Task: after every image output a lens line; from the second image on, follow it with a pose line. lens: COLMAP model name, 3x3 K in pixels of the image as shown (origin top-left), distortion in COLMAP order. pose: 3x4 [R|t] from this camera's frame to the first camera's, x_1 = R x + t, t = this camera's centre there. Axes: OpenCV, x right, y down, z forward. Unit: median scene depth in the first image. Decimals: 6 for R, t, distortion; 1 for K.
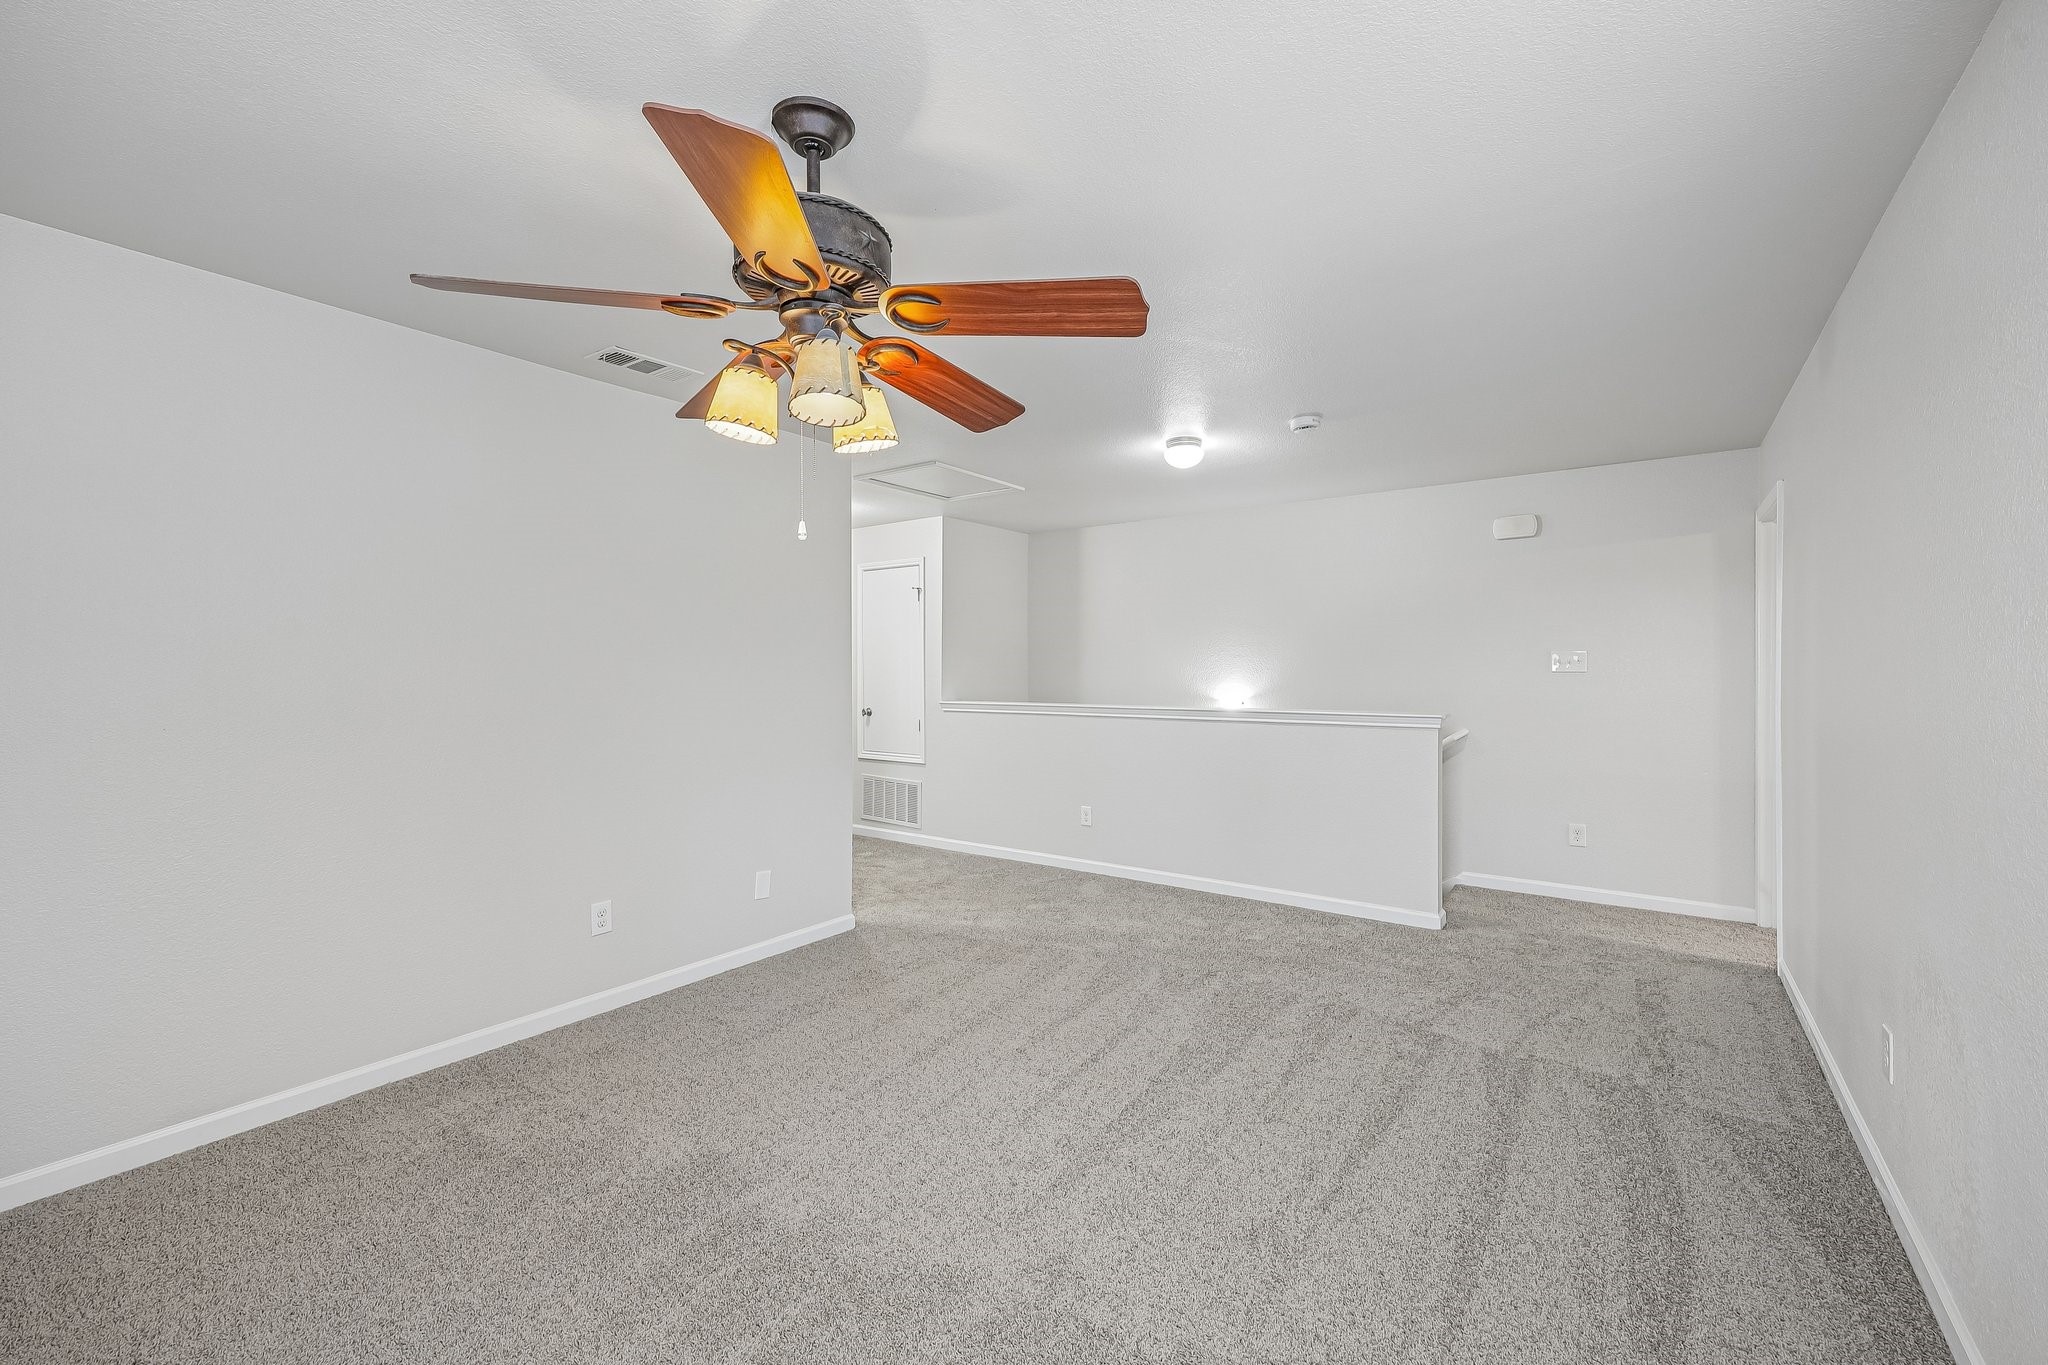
lens RADIAL K [[844.3, 0, 1029.9], [0, 844.3, 673.5], [0, 0, 1]] dist [-0.001605, 0.000801]
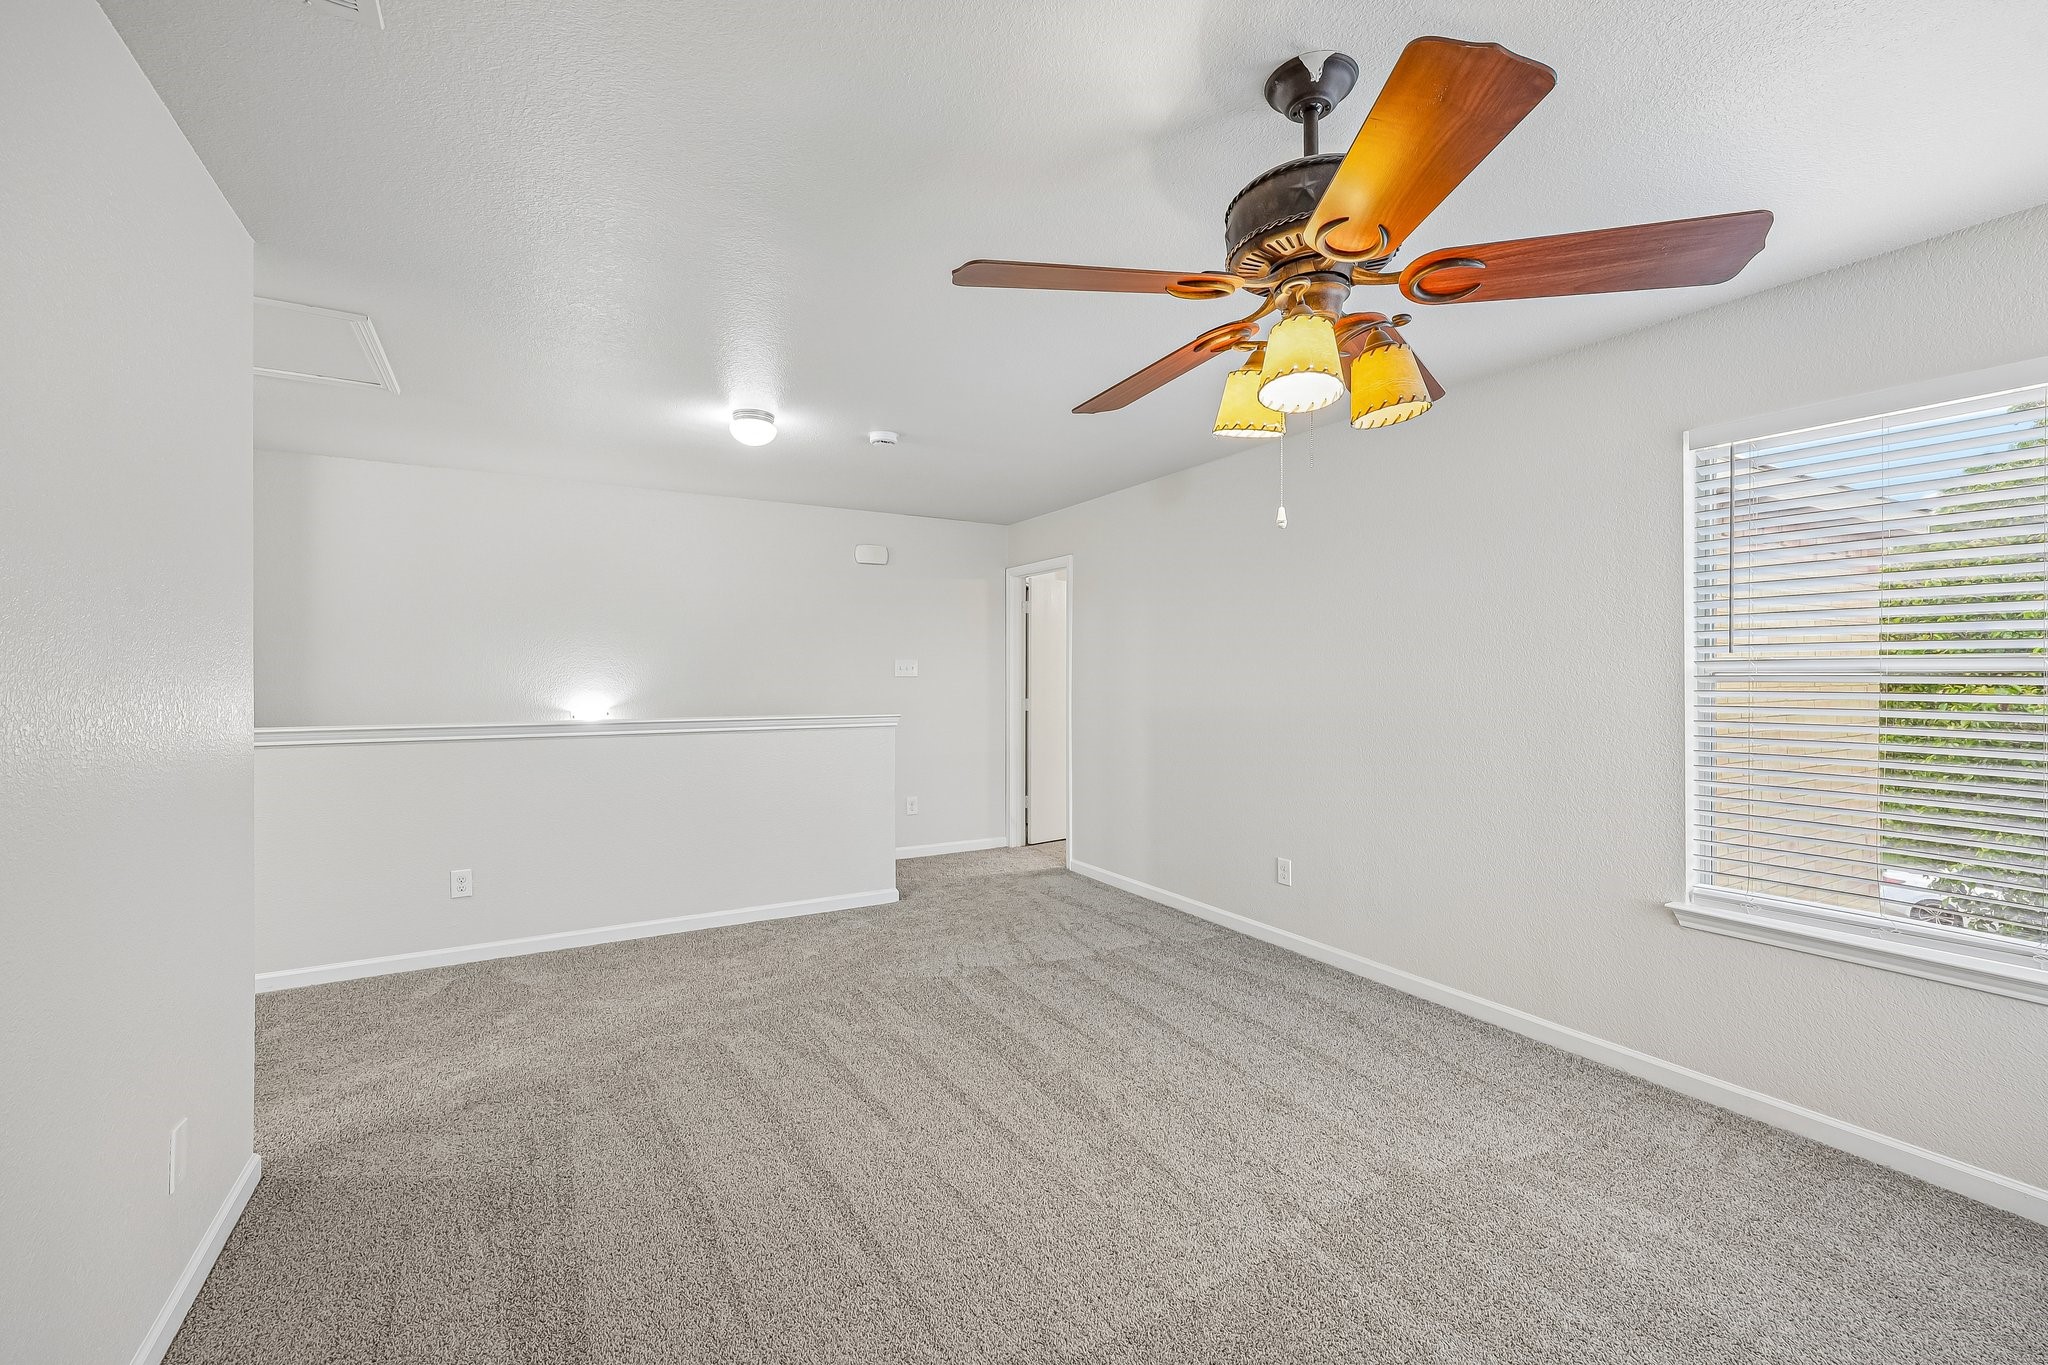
lens RADIAL K [[844.3, 0, 1029.9], [0, 844.3, 673.5], [0, 0, 1]] dist [-0.001605, 0.000801]
pose [[0.399786, 0.001513, 0.916607, -0.508858], [0.003840, 0.999987, -0.003325, -0.001403], [-0.916601, 0.004849, 0.399775, 0.381907]]
